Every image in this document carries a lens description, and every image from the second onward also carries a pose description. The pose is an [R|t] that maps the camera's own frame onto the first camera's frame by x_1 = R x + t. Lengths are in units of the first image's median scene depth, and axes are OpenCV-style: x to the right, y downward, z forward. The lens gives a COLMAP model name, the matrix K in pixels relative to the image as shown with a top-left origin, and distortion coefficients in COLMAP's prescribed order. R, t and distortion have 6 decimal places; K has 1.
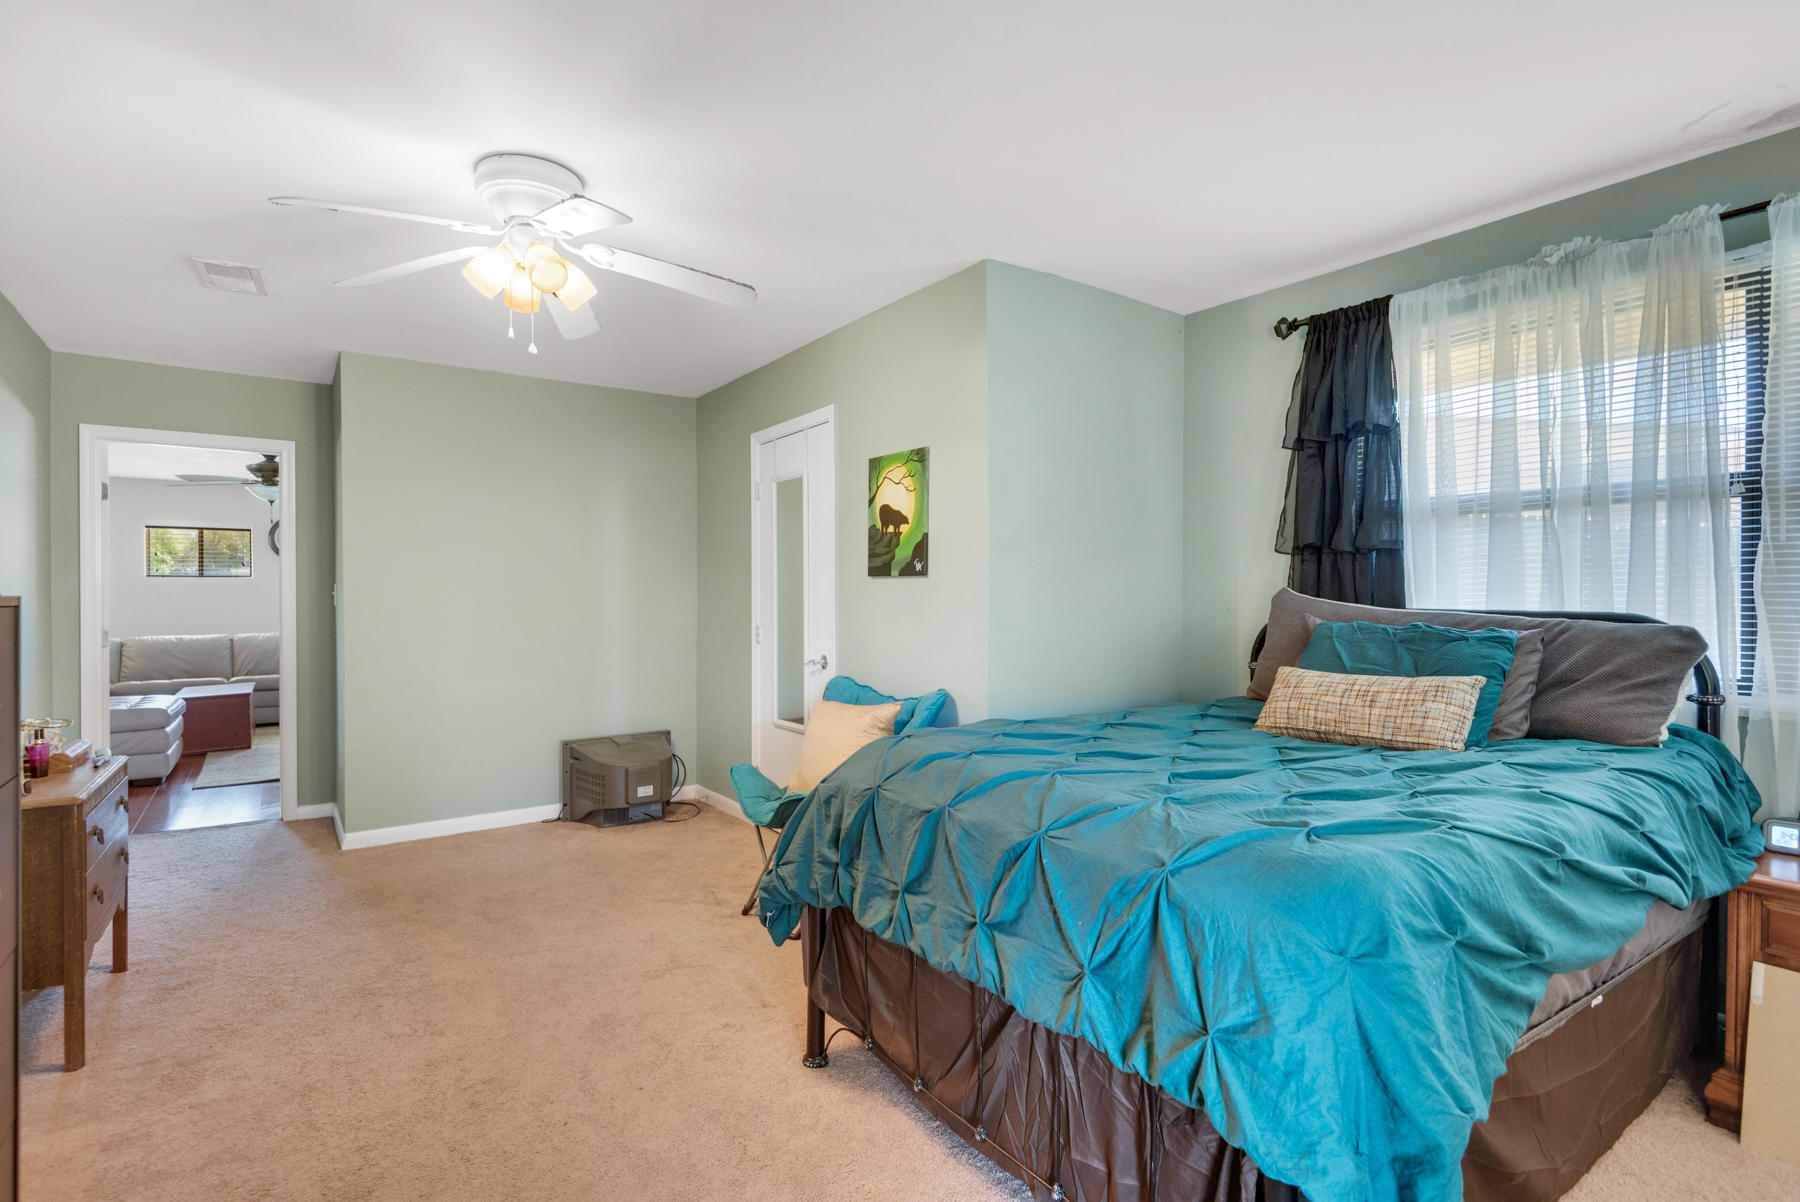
lens RADIAL K [[895.7, 0, 889.1], [0, 895.7, 609.8], [0, 0, 1]] dist [0.001609, -0.000051]
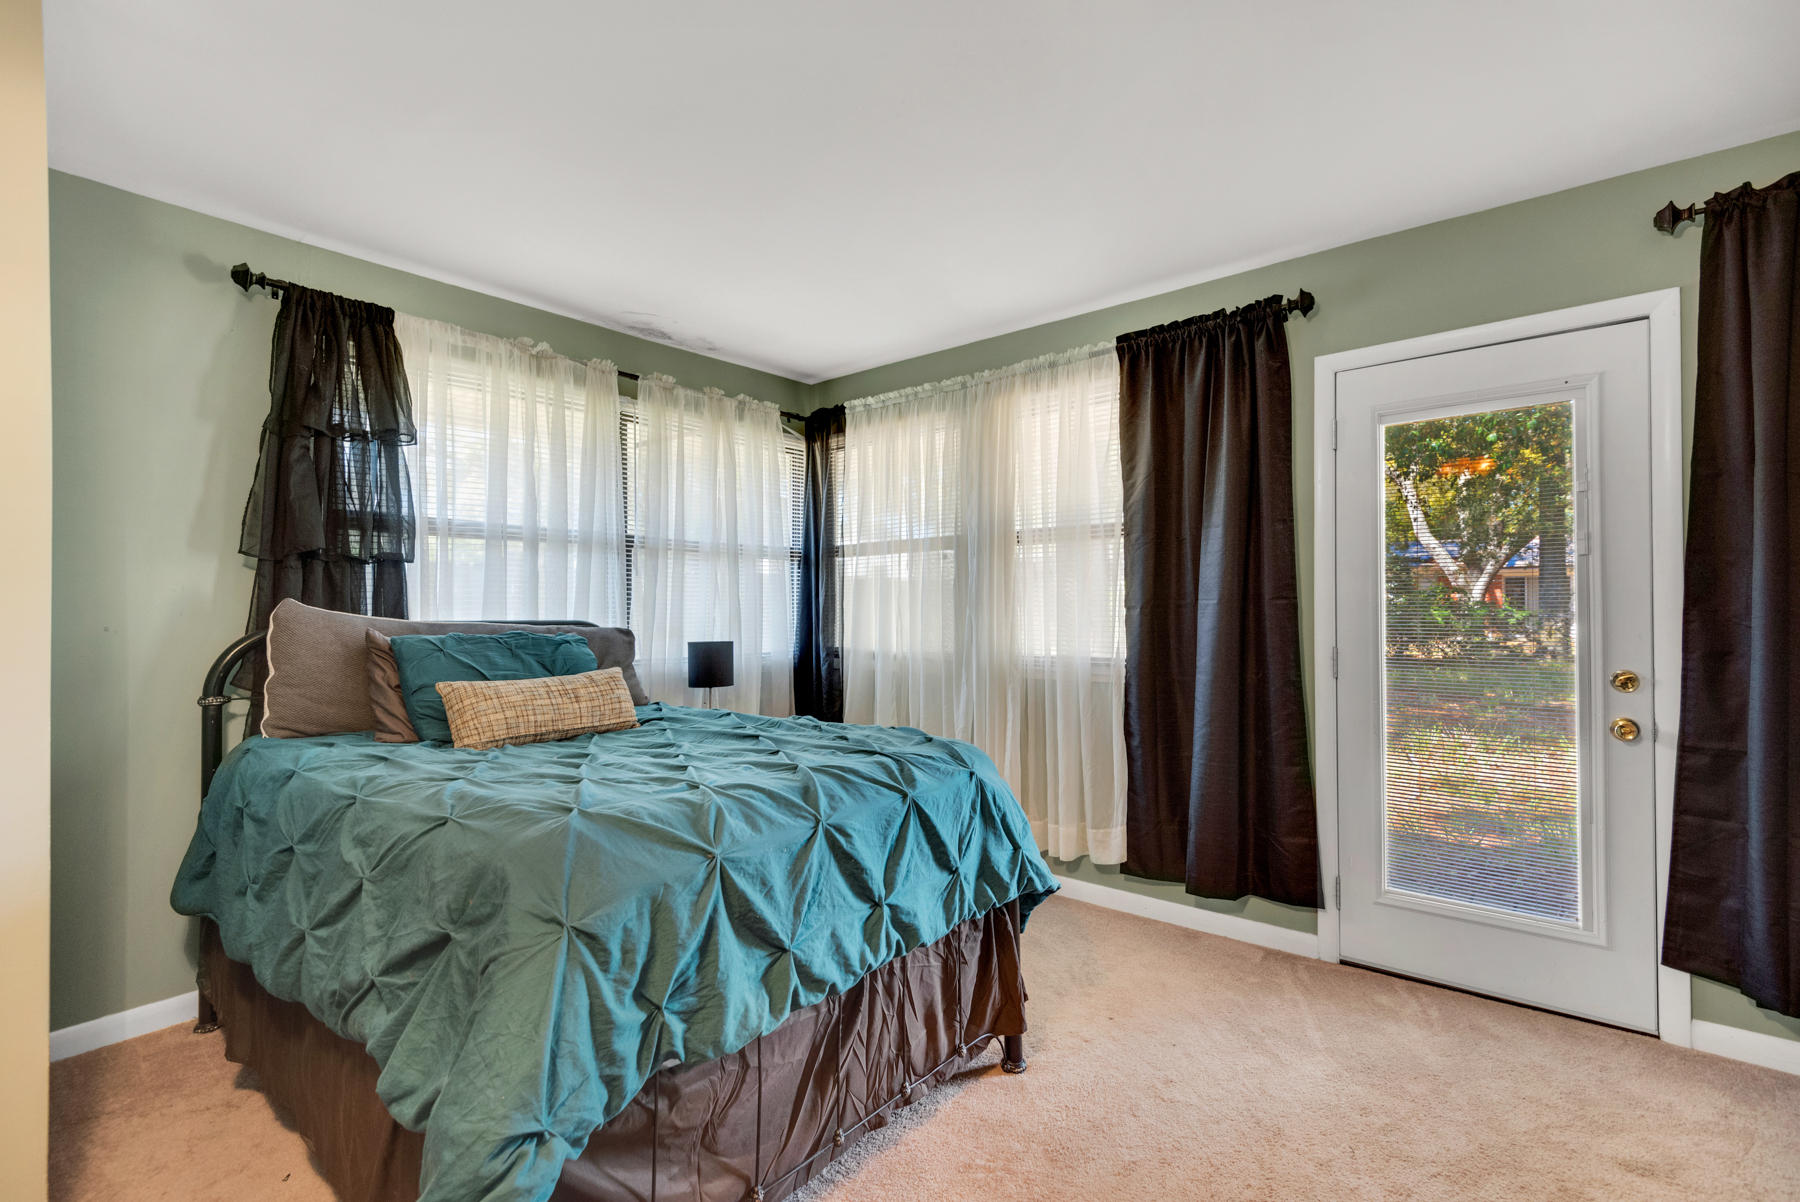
lens RADIAL K [[828.6, 0, 896.5], [0, 828.6, 612.5], [0, 0, 1]] dist [0.008477, -0.000563]
pose [[-0.278189, 0.007888, 0.960494, -0.426714], [0.027491, 0.999622, -0.000247, 0.003279], [-0.960133, 0.026337, -0.278301, 0.636548]]
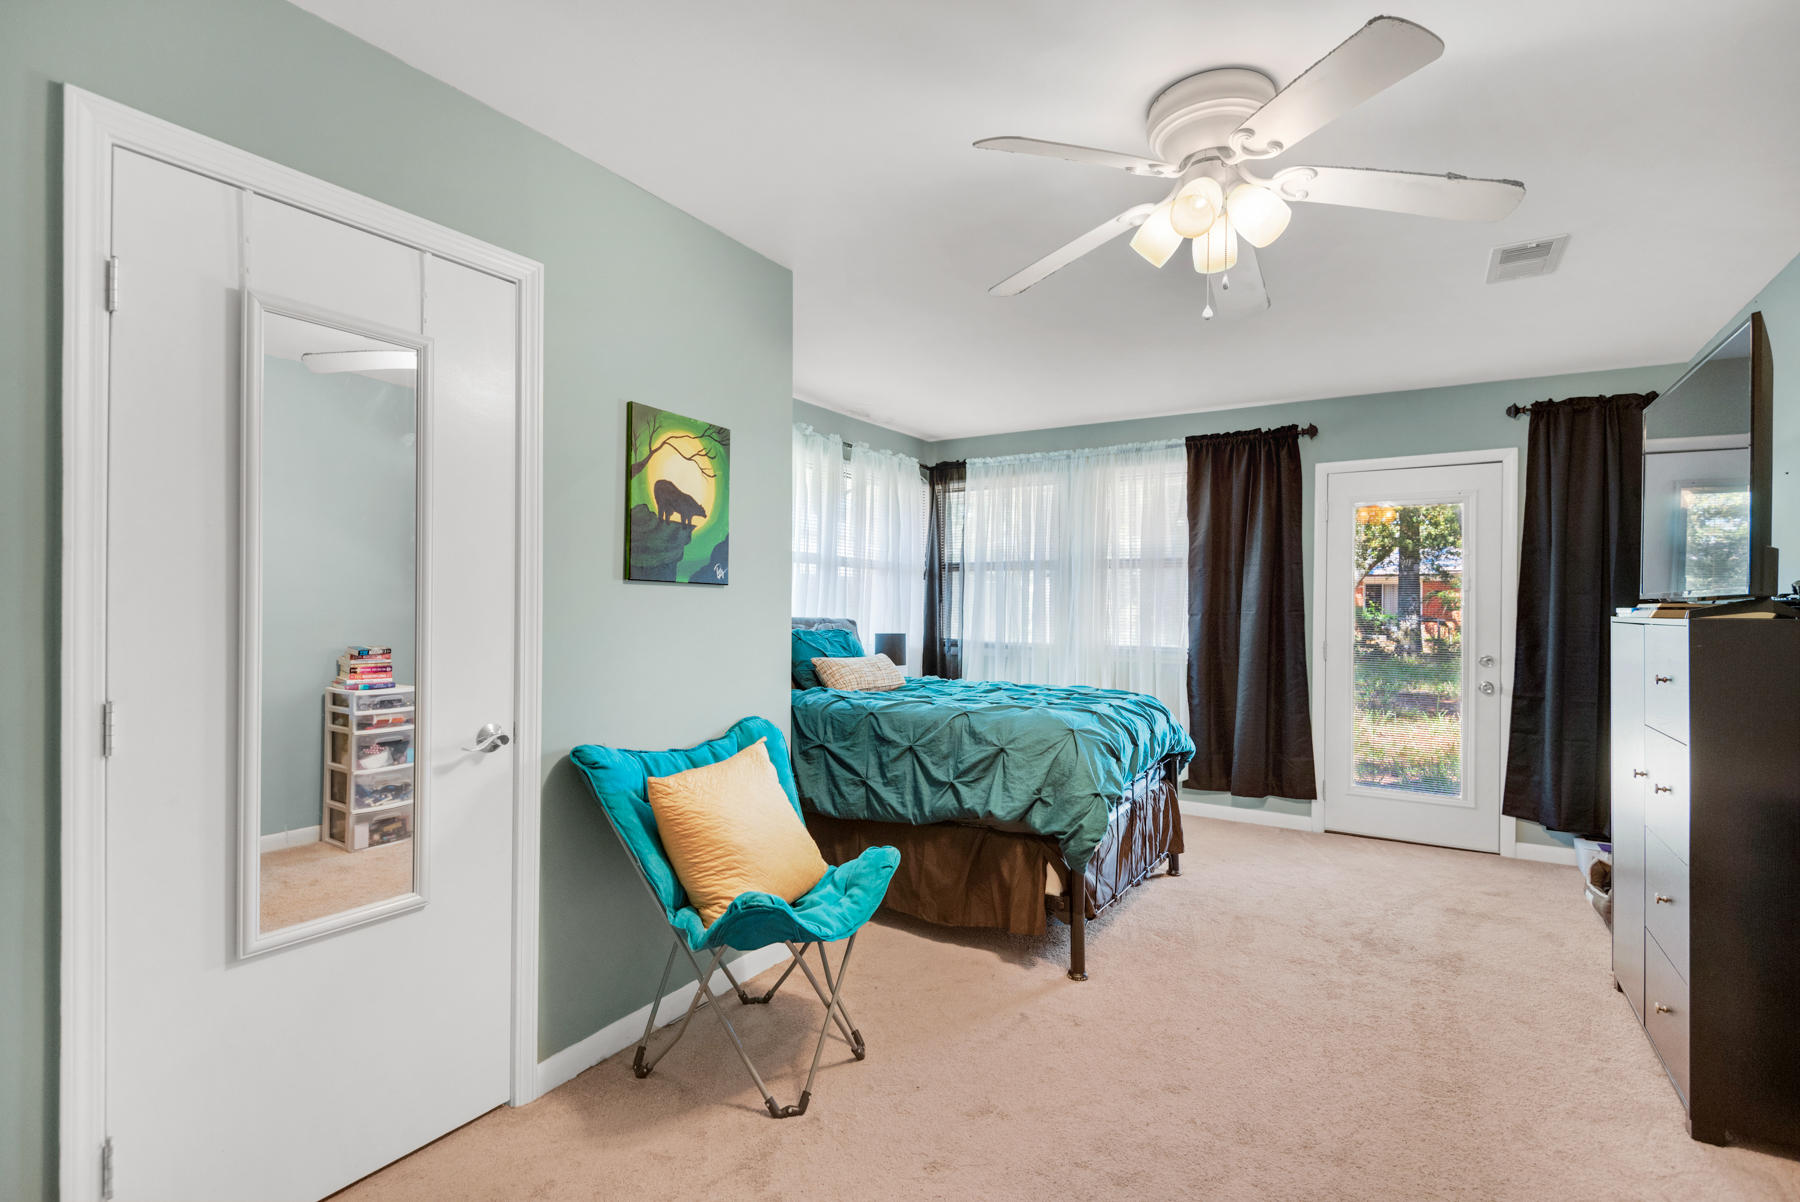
lens RADIAL K [[835.3, 0, 898.3], [0, 835.3, 611.1], [0, 0, 1]] dist [0.008595, -0.000195]
pose [[-0.399727, -0.003285, 0.916628, -0.722258], [0.011713, 0.999894, 0.008691, -0.019197], [-0.916559, 0.014210, -0.399646, 1.161268]]
